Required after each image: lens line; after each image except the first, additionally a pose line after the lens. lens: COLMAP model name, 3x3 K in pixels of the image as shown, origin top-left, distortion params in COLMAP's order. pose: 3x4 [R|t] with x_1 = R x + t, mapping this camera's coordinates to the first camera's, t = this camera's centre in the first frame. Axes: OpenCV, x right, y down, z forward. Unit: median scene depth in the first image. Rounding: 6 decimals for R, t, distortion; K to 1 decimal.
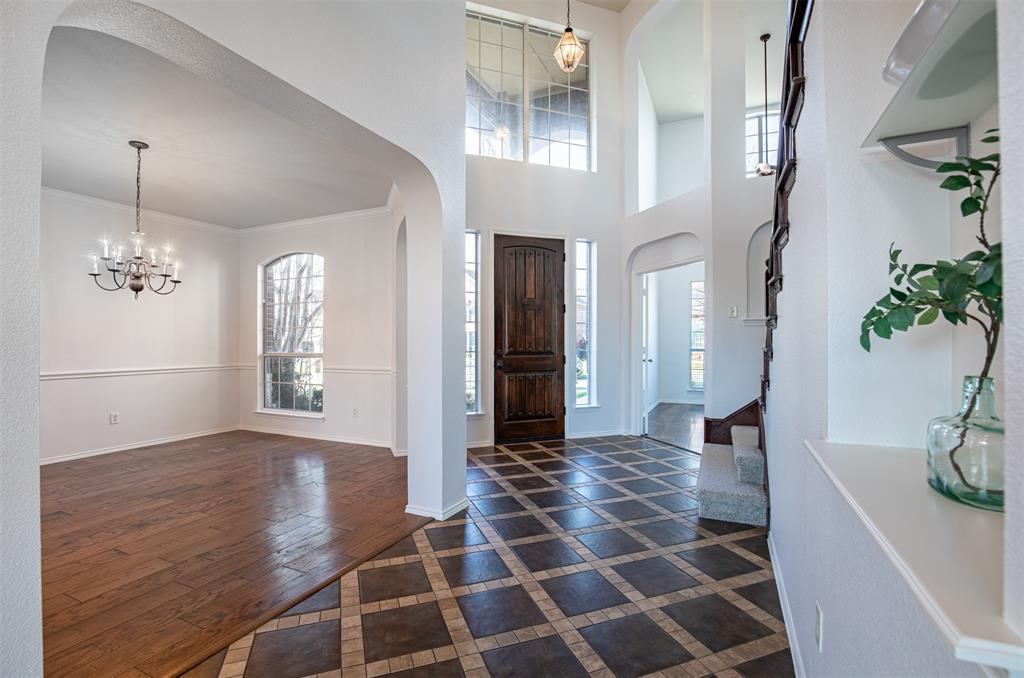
lens RADIAL K [[469.8, 0, 513.4], [0, 469.8, 341.7], [0, 0, 1]] dist [-0.038100, 0.007238]
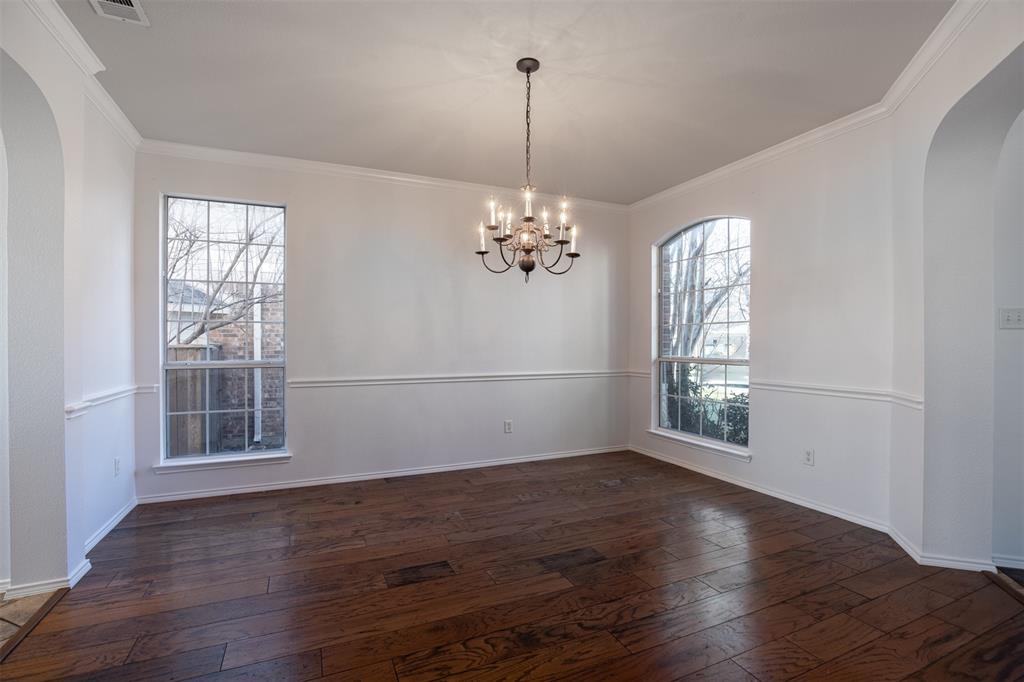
lens RADIAL K [[469.8, 0, 513.4], [0, 469.8, 343.7], [0, 0, 1]] dist [-0.038100, 0.007238]
pose [[0.749955, 0.003587, -0.661479, -0.230969], [-0.002152, 0.999993, 0.002984, -0.000081], [0.661485, -0.000814, 0.749958, 0.286106]]
